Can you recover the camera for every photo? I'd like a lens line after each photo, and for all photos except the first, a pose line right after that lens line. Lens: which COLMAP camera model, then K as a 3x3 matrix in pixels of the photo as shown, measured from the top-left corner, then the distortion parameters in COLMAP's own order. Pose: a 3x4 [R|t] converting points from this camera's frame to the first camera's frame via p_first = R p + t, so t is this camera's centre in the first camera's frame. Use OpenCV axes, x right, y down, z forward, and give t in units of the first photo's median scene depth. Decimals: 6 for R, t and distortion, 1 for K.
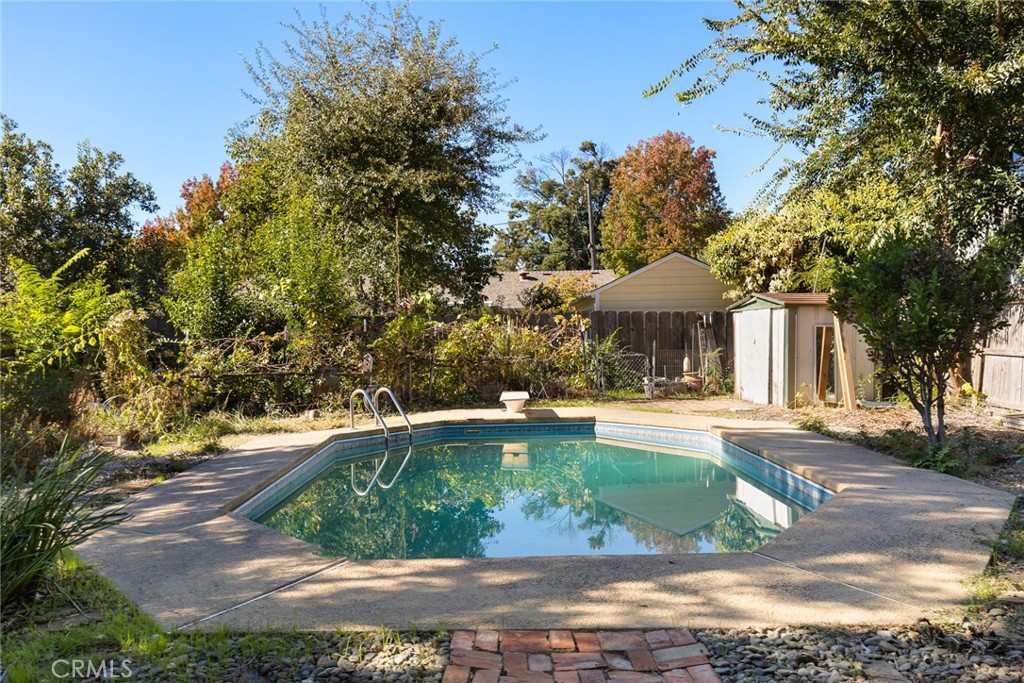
lens RADIAL K [[974.7, 0, 512.0], [0, 974.7, 341.5], [0, 0, 1]] dist [-0.002206, -0.002305]
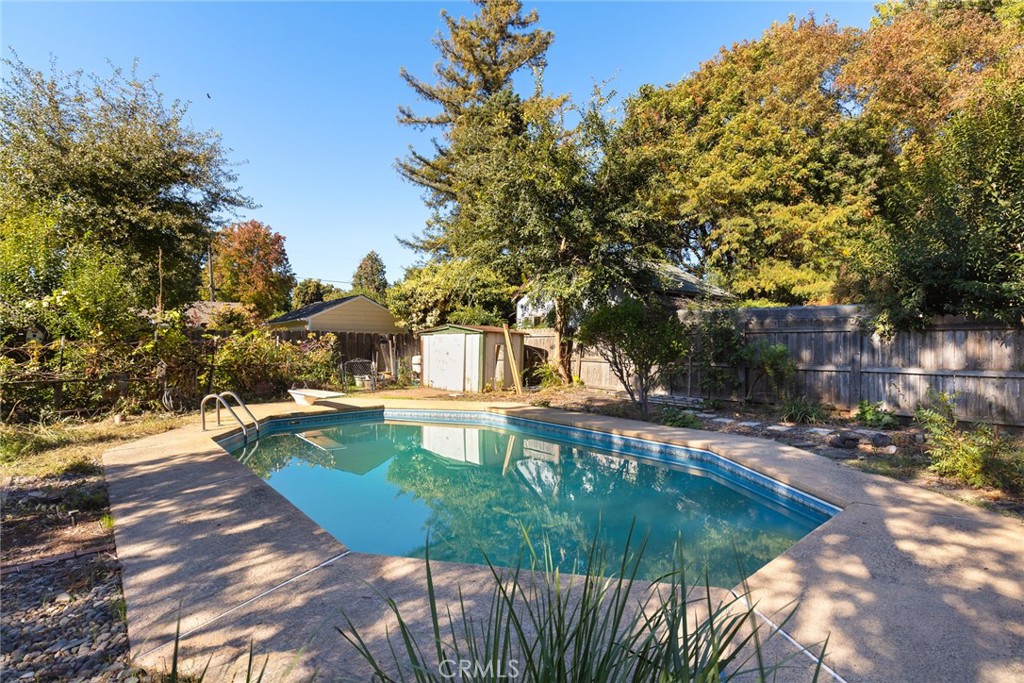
lens RADIAL K [[510.5, 0, 511.7], [0, 510.5, 336.0], [0, 0, 1]] dist [-0.003982, -0.000027]
pose [[0.745298, 0.028454, 0.666124, -0.210865], [-0.009709, 0.999446, -0.031829, -0.001947], [-0.666661, 0.017255, 0.745162, 0.238355]]
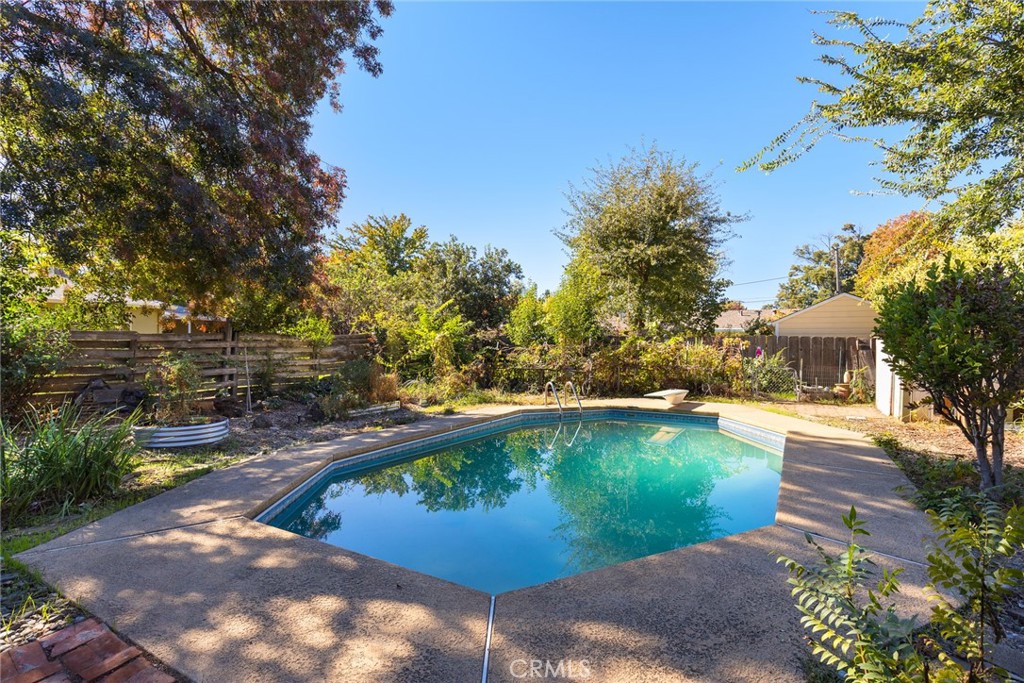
lens RADIAL K [[510.5, 0, 511.7], [0, 510.5, 336.0], [0, 0, 1]] dist [-0.003982, -0.000027]
pose [[0.850722, 0.017512, -0.525323, 0.161096], [-0.030437, 0.999409, -0.015974, -0.007626], [0.524733, 0.029579, 0.850753, 0.181234]]
